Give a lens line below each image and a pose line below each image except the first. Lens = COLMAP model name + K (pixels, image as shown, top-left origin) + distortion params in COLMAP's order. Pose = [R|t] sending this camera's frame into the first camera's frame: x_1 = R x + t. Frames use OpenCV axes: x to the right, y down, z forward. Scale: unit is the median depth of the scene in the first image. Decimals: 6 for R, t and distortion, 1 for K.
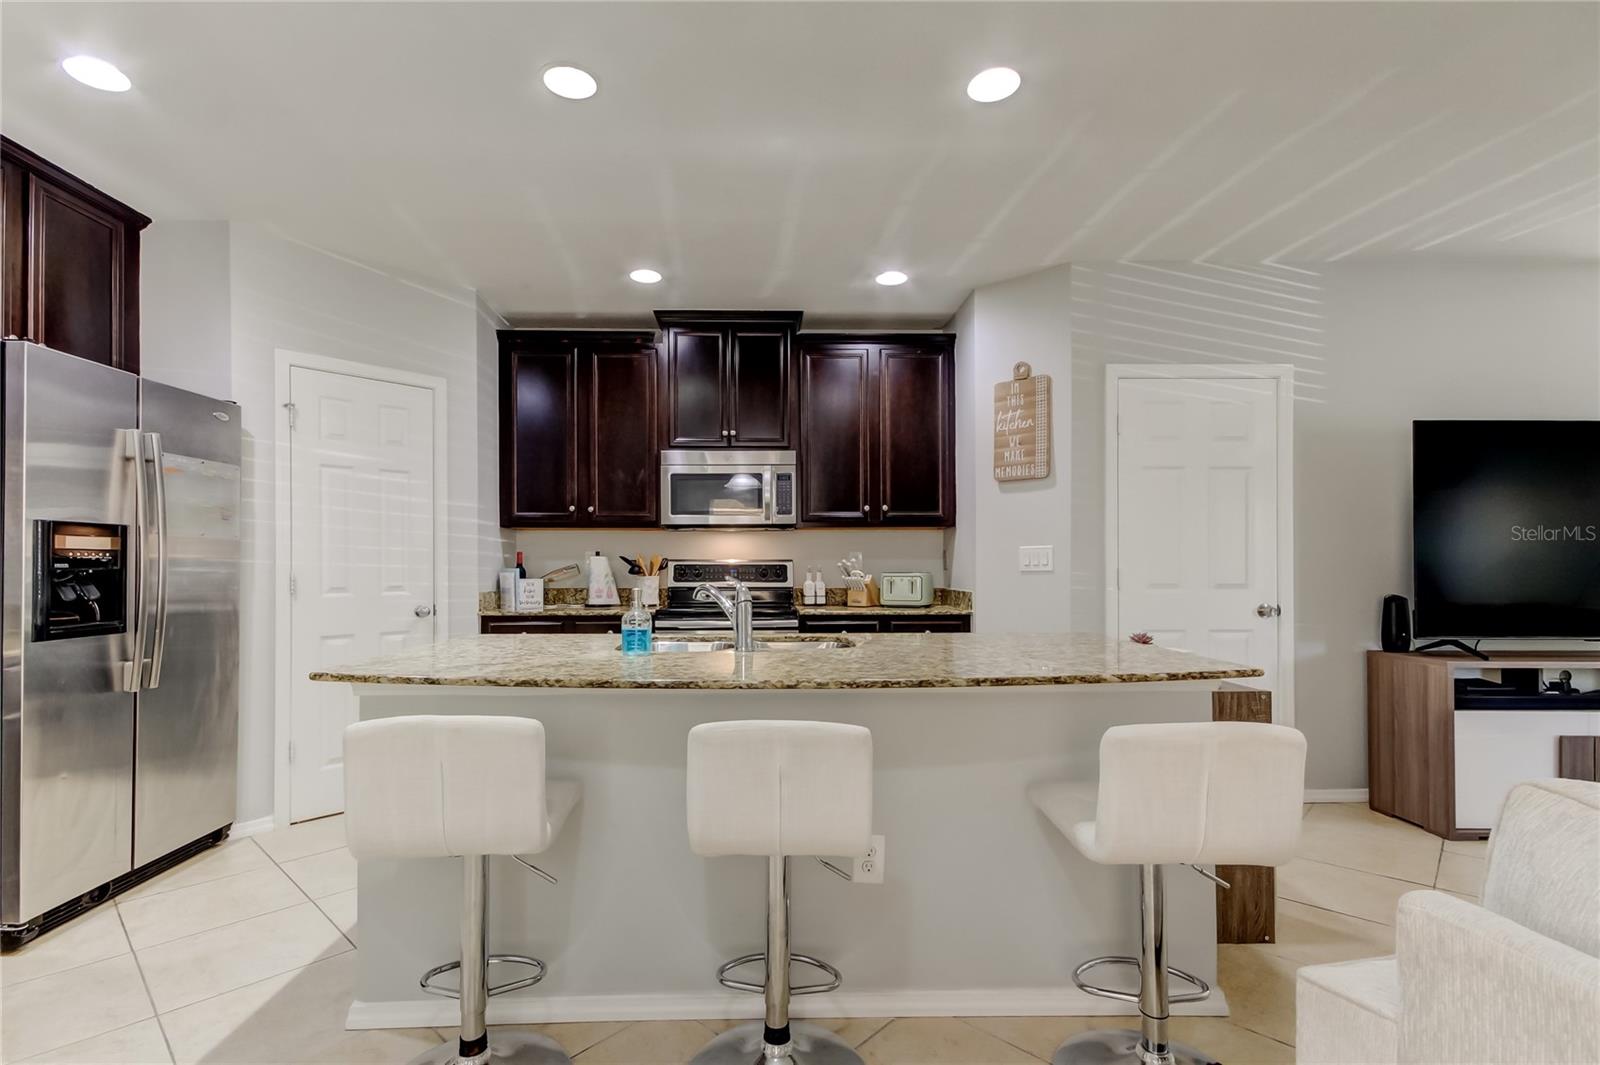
lens RADIAL K [[753.9, 0, 774.6], [0, 753.9, 553.9], [0, 0, 1]] dist [0.018268, 0.002235]
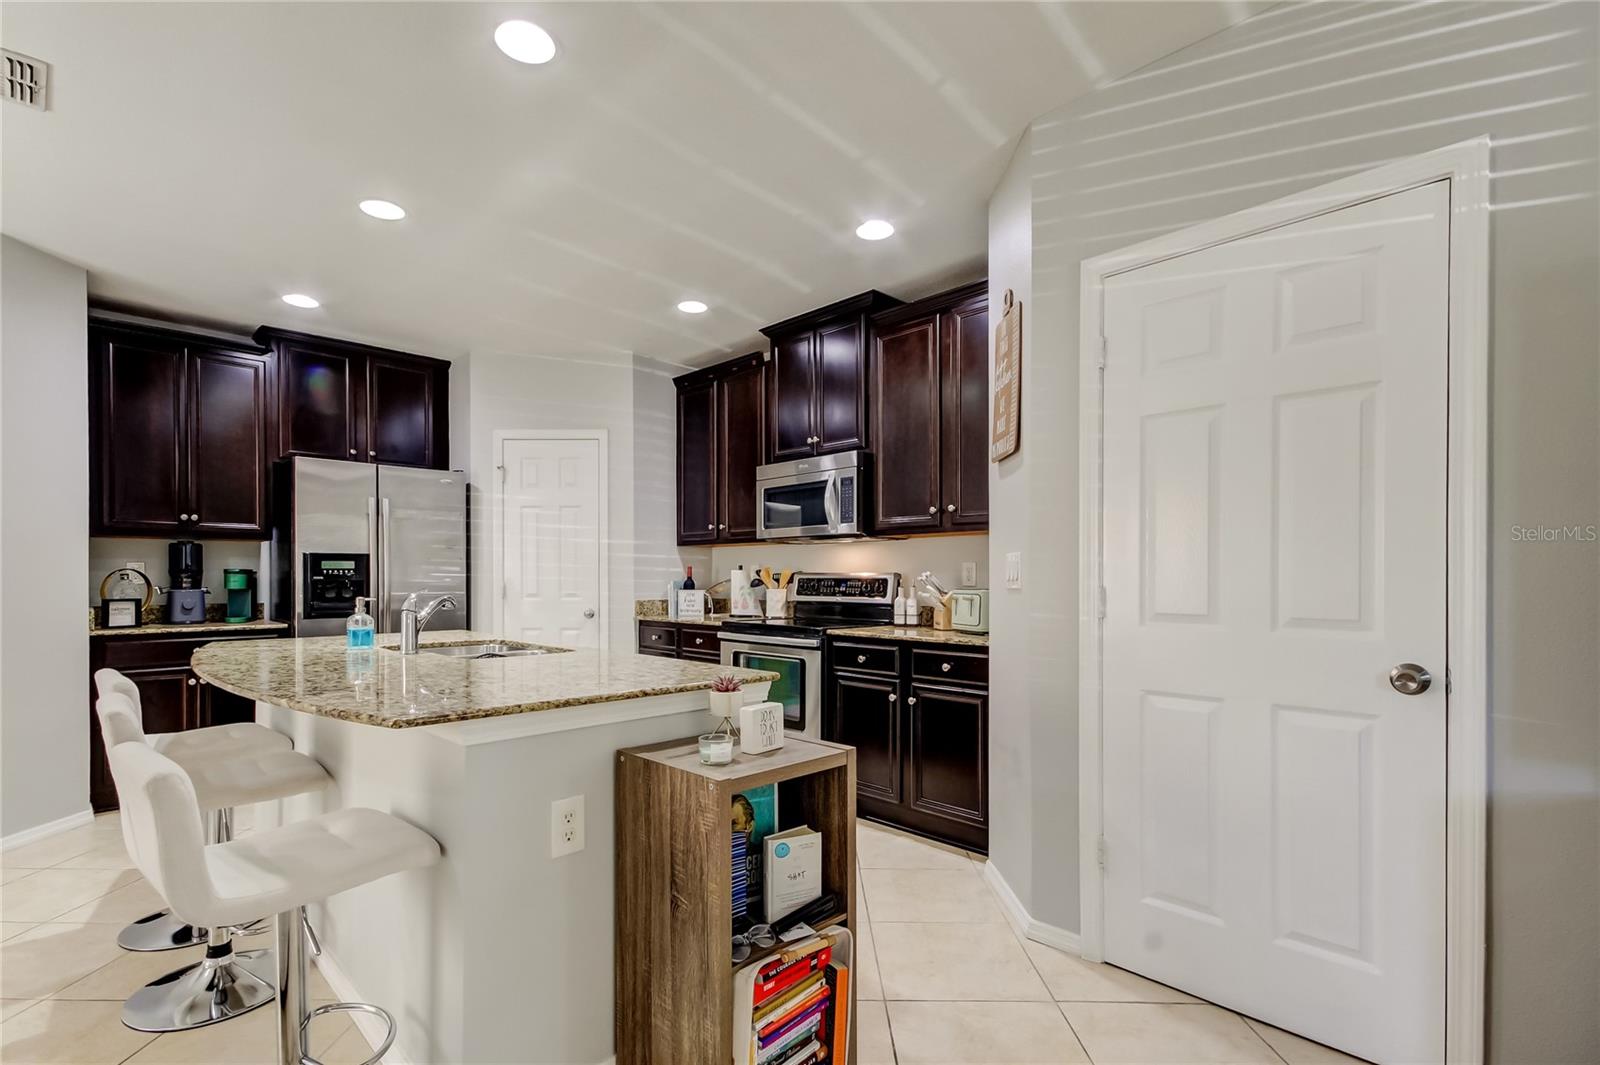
lens RADIAL K [[753.9, 0, 780.9], [0, 753.9, 574.3], [0, 0, 1]] dist [0.018268, 0.002235]
pose [[0.681706, -0.001120, -0.731626, 0.655079], [0.009078, 0.999935, 0.006927, 0.002322], [0.731570, -0.011364, 0.681672, 0.345617]]
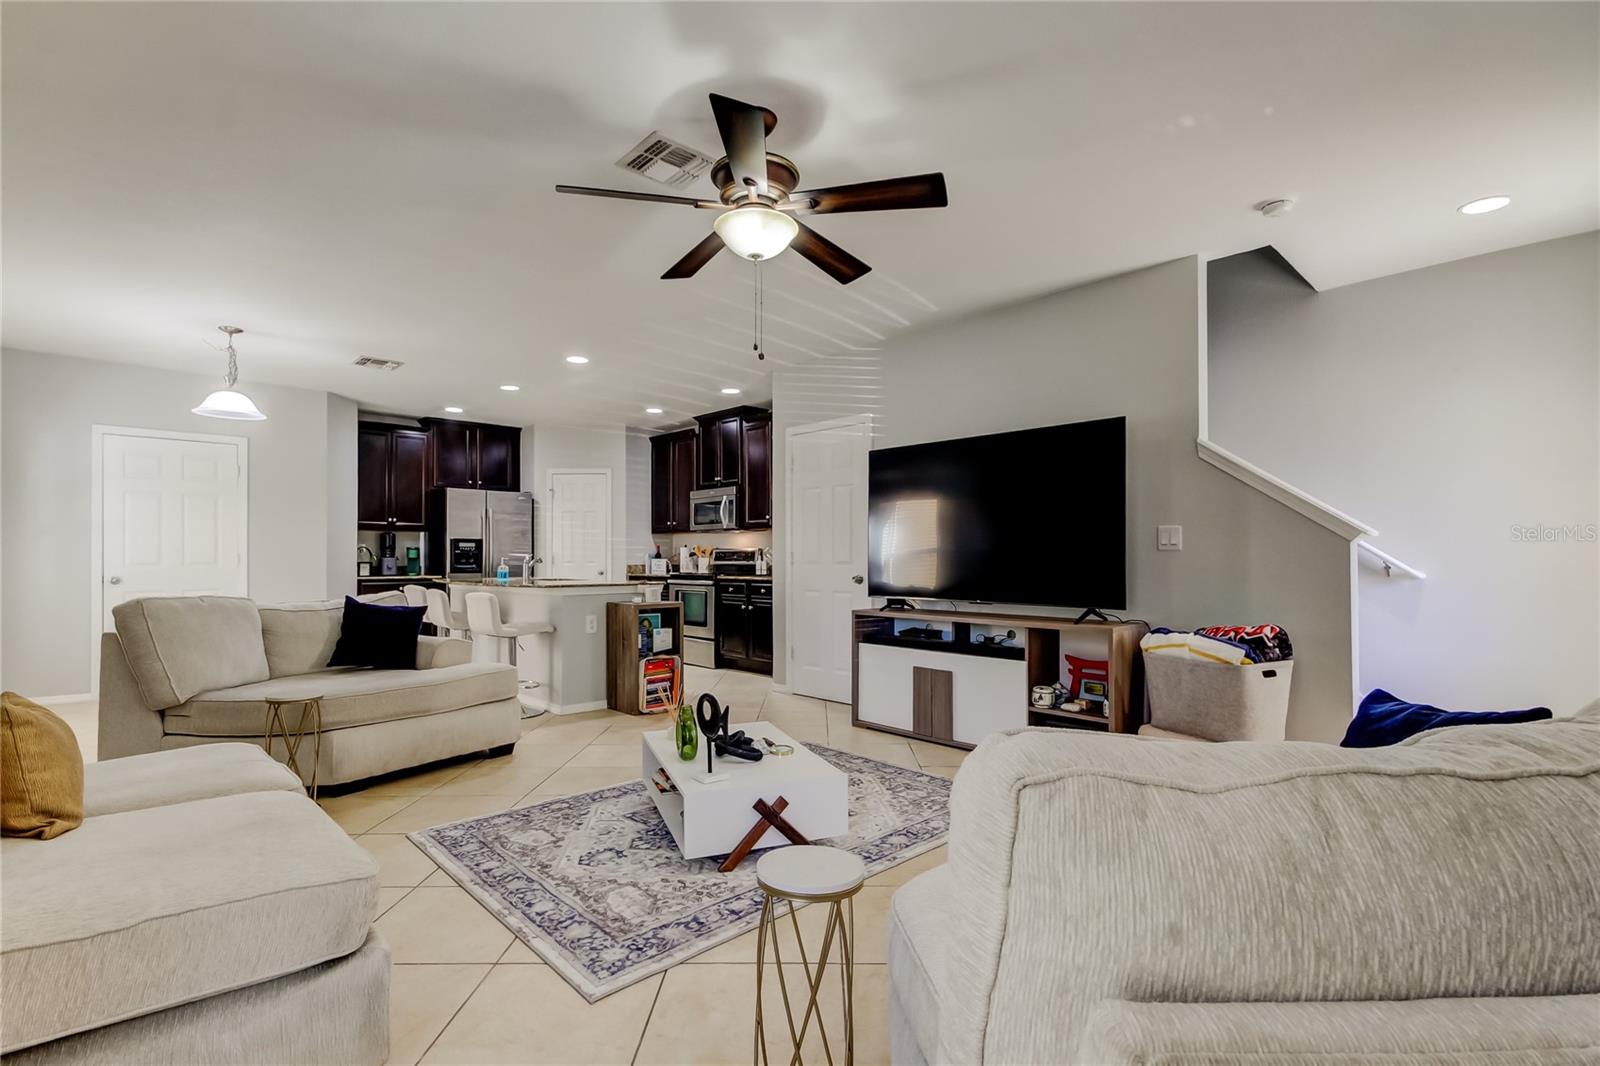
lens RADIAL K [[753.9, 0, 791.9], [0, 753.9, 545.9], [0, 0, 1]] dist [0.018268, 0.002235]
pose [[0.677354, -0.012142, -0.735557, 1.503505], [0.010087, 0.999923, -0.007217, 0.017086], [0.735588, -0.002531, 0.677425, -0.106344]]
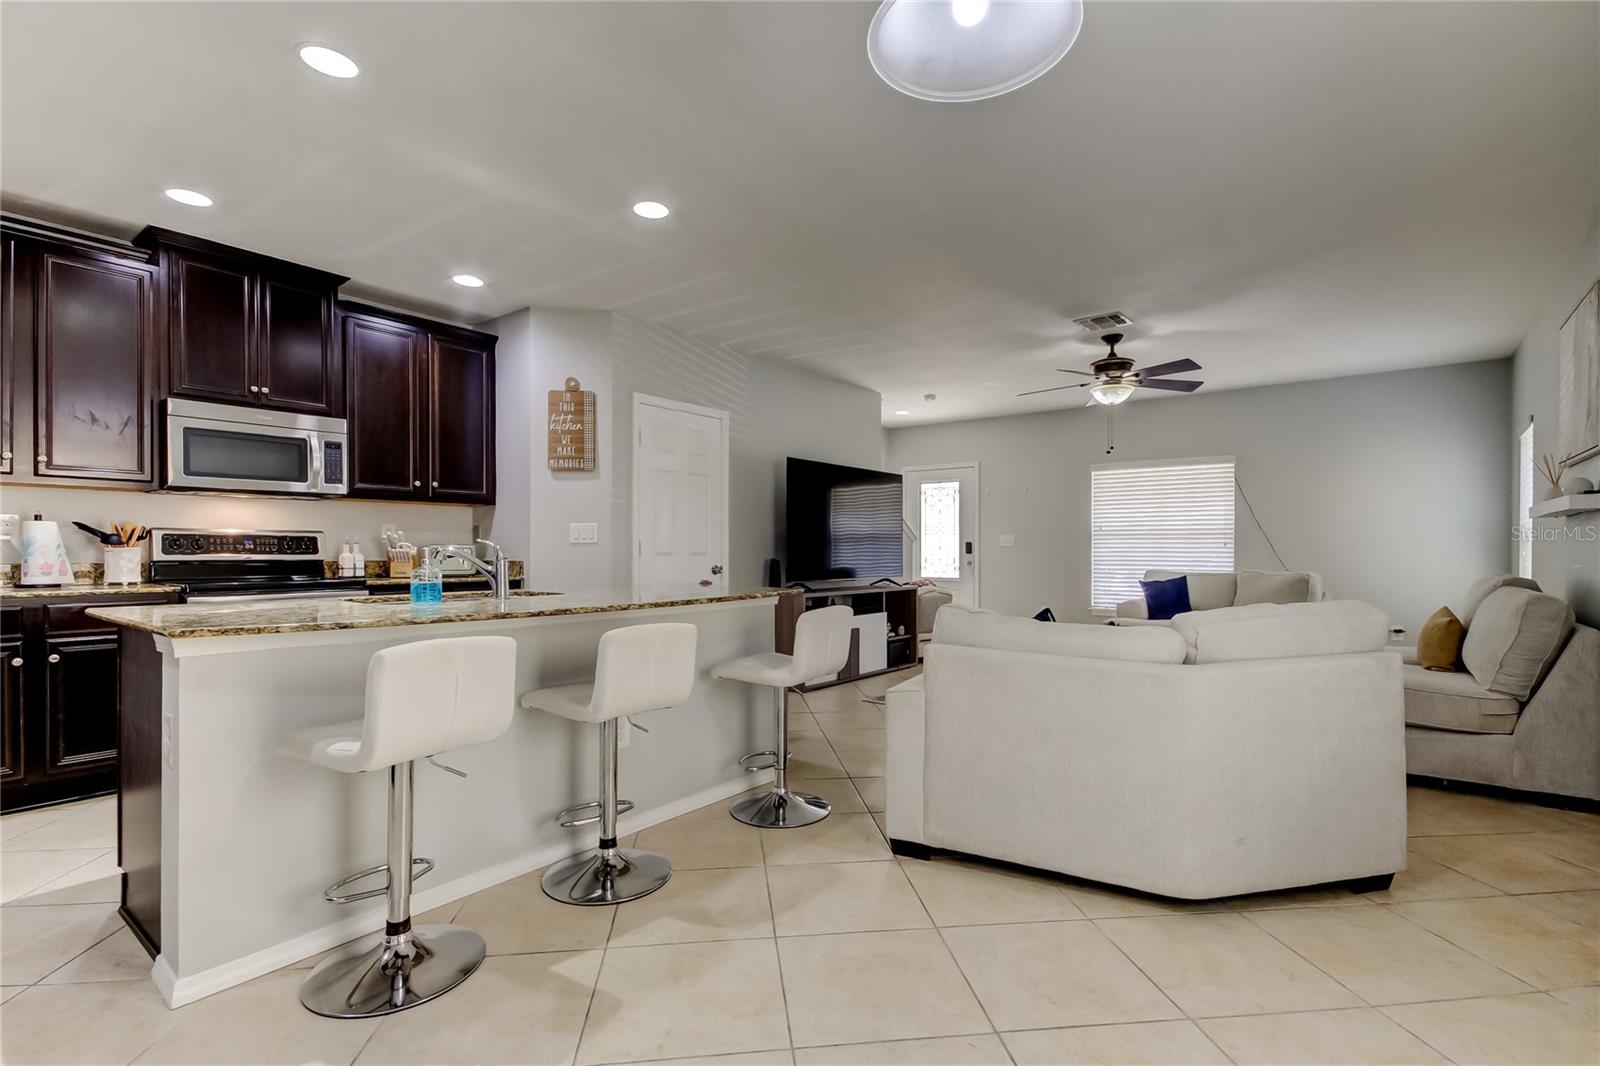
lens RADIAL K [[753.9, 0, 797.6], [0, 753.9, 548.2], [0, 0, 1]] dist [0.018268, 0.002235]
pose [[0.640535, 0.002359, 0.767925, -0.376782], [-0.012926, 0.999887, 0.007710, 0.016044], [-0.767820, -0.014865, 0.640493, -0.094477]]
